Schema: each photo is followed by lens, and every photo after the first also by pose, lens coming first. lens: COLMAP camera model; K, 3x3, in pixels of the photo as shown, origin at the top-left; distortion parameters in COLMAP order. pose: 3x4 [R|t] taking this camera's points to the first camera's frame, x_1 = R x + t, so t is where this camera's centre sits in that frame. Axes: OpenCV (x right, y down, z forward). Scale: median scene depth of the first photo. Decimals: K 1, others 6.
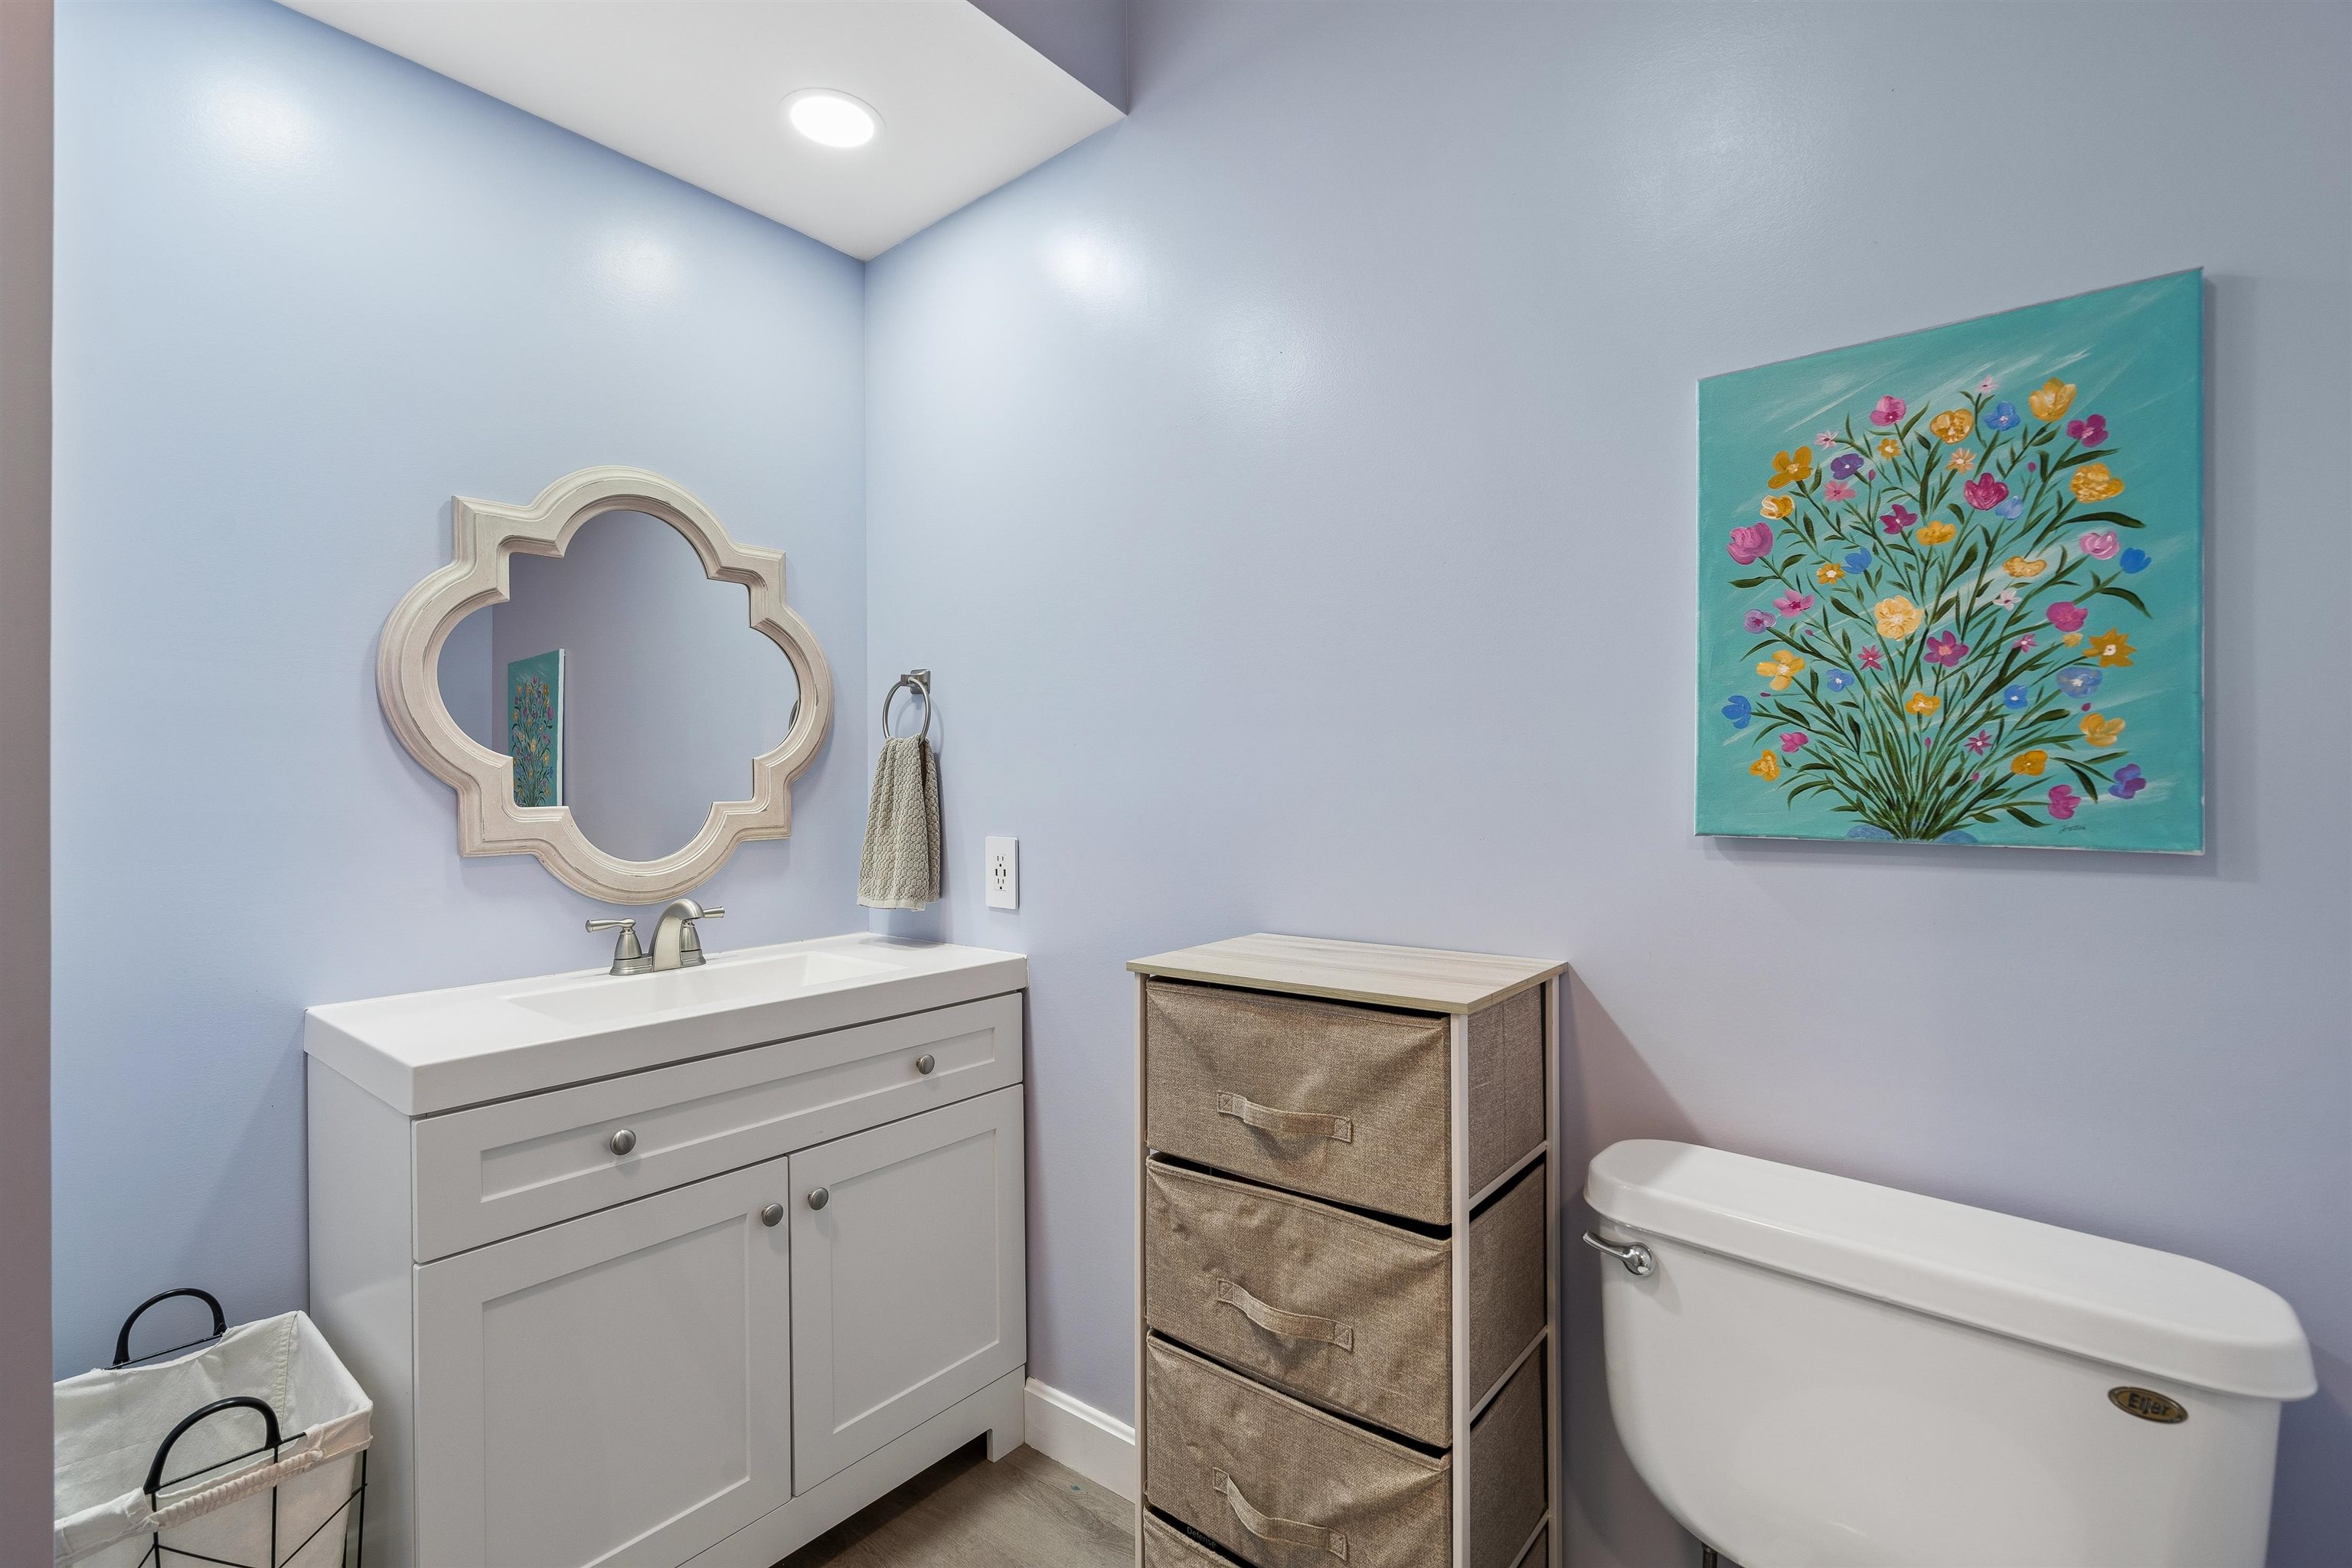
lens RADIAL K [[1055.5, 0, 1165.6], [0, 1055.5, 786.9], [0, 0, 1]] dist [-0.002513, 0.000294]
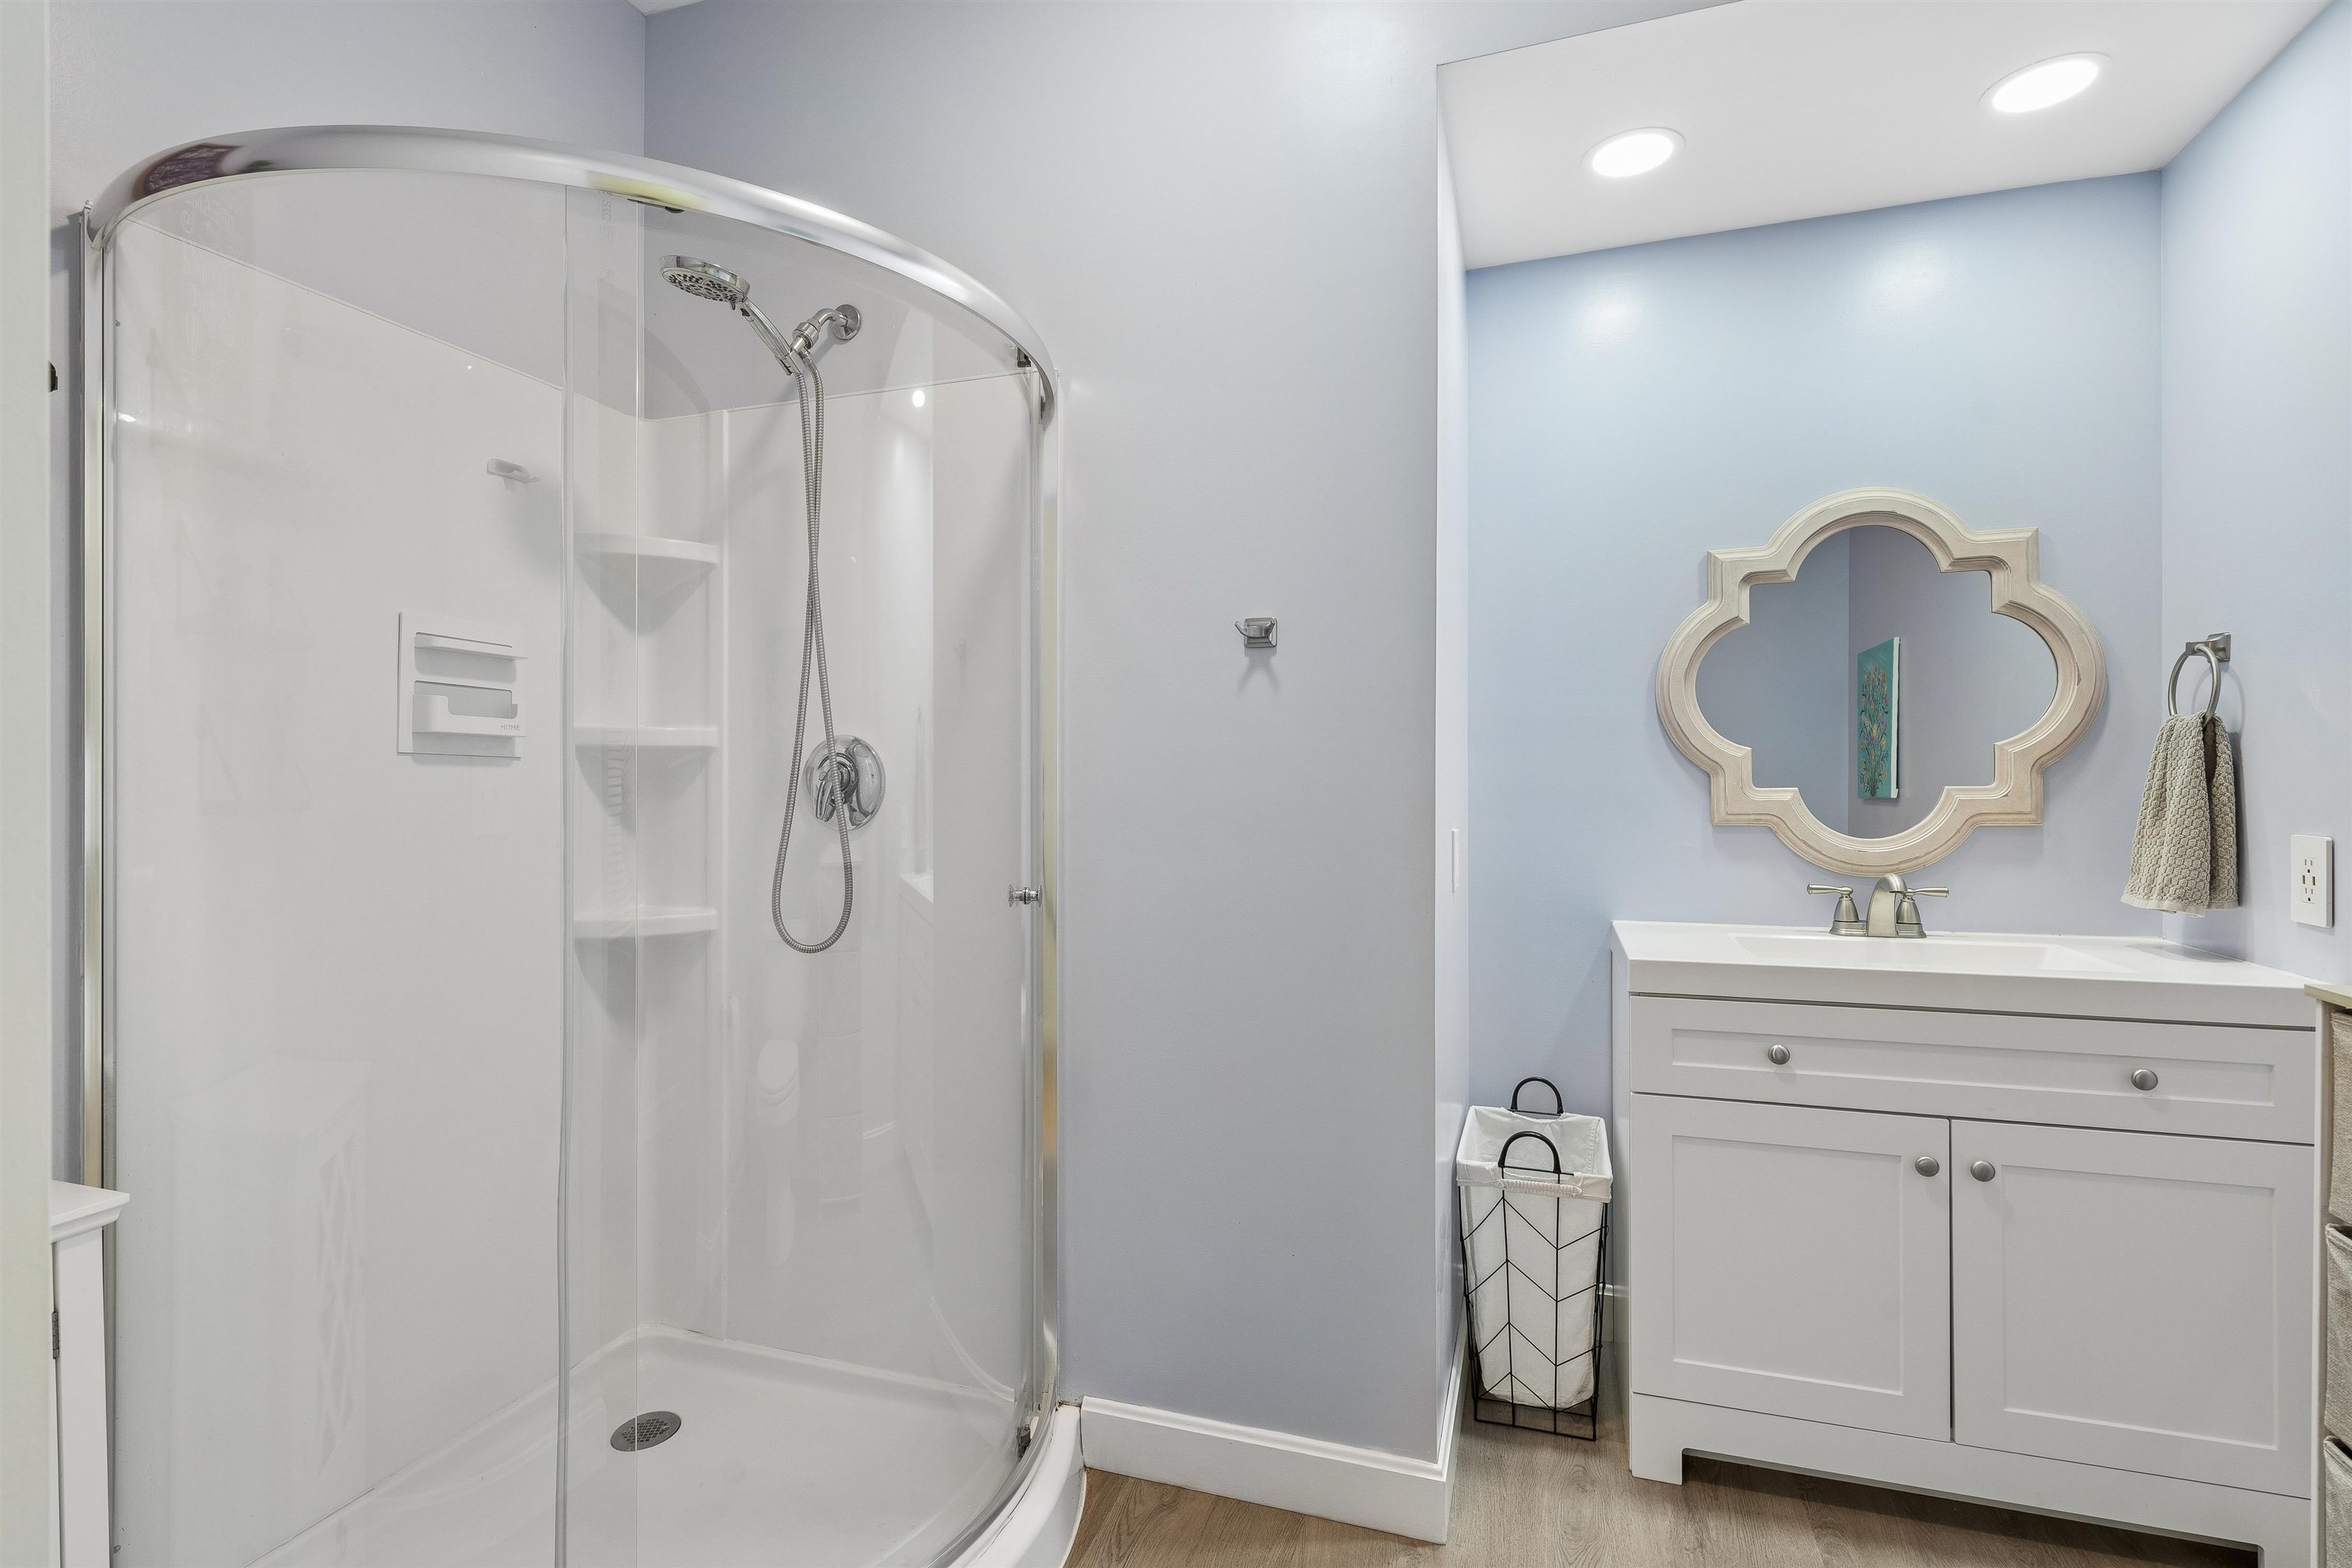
lens RADIAL K [[1099.4, 0, 1176.0], [0, 1099.4, 784.0], [0, 0, 1]] dist [-0.003607, 0.000299]
pose [[0.363334, 0.015232, -0.931534, 0.327591], [0.000136, 0.999865, 0.016402, -0.006240], [0.931659, -0.006086, 0.363283, -0.109240]]
